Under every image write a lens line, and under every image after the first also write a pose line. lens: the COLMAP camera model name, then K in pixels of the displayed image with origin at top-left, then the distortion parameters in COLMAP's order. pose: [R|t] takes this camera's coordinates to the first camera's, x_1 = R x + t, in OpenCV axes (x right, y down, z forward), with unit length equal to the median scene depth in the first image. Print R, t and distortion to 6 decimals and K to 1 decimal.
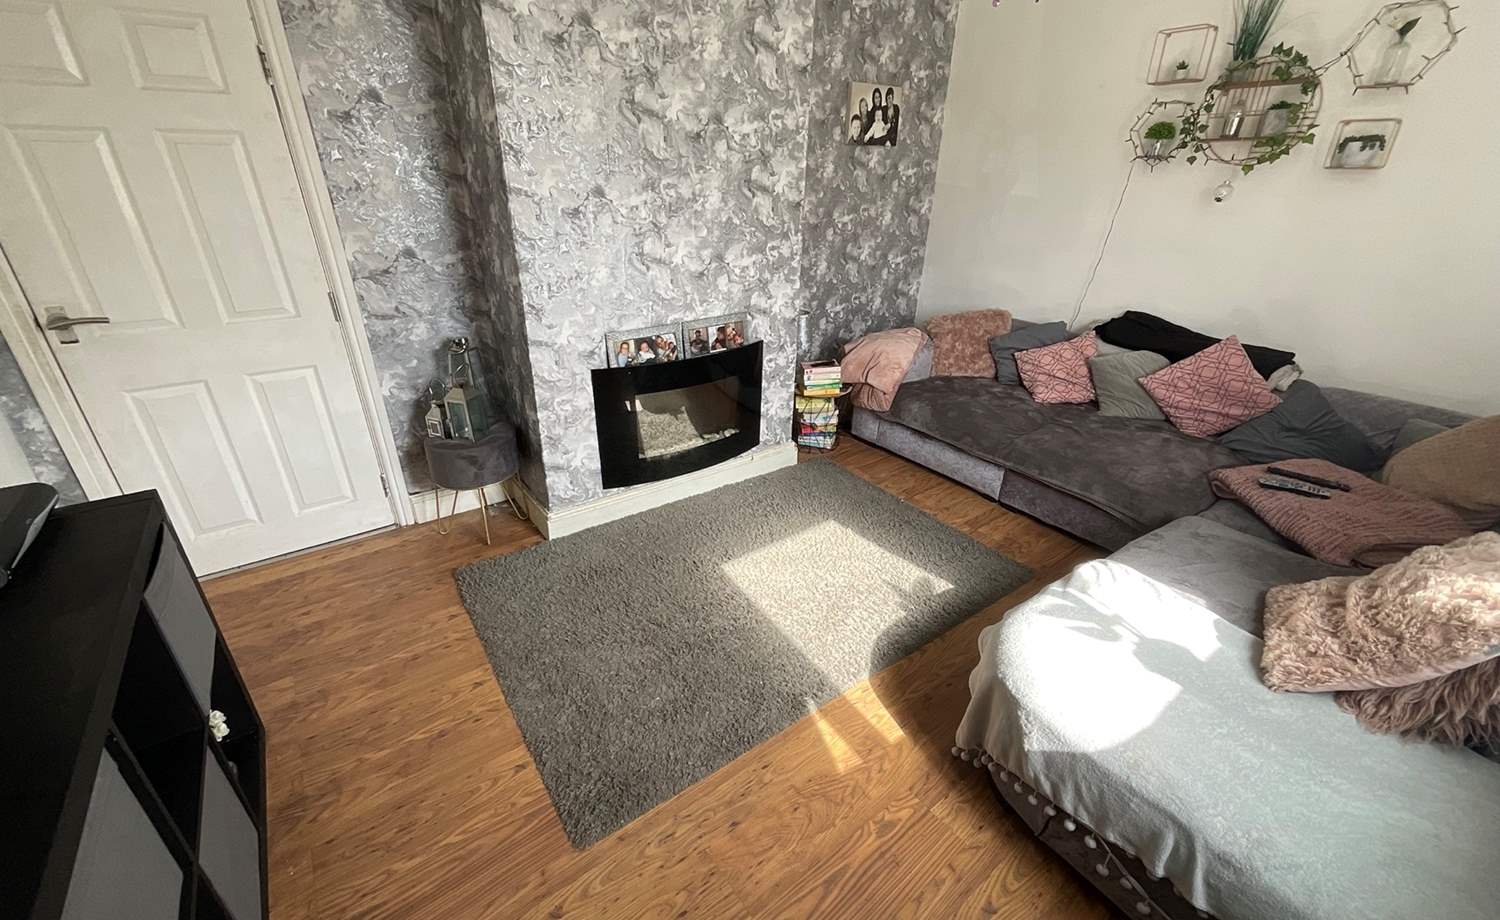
lens RADIAL K [[605.3, 0, 750.0], [0, 605.3, 460.0], [0, 0, 1]] dist [-0.000680, 0.000198]
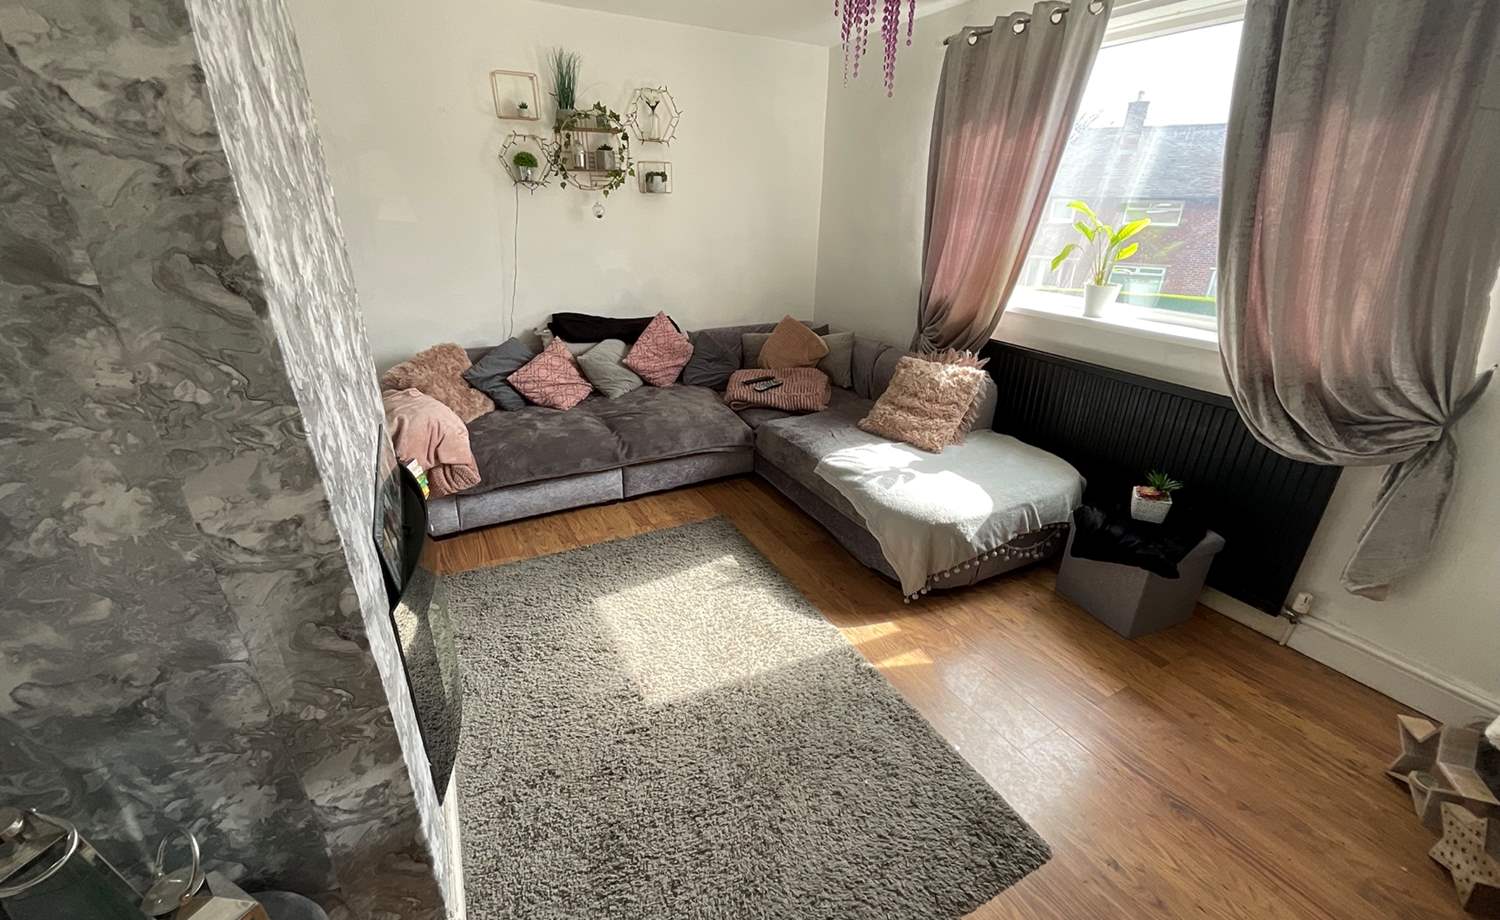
lens RADIAL K [[605.3, 0, 750.0], [0, 605.3, 460.0], [0, 0, 1]] dist [-0.000680, 0.000198]
pose [[0.150078, -0.405495, 0.901693, -0.552179], [0.415685, 0.853373, 0.314579, -0.260006], [-0.897041, 0.327609, 0.296631, 0.499001]]
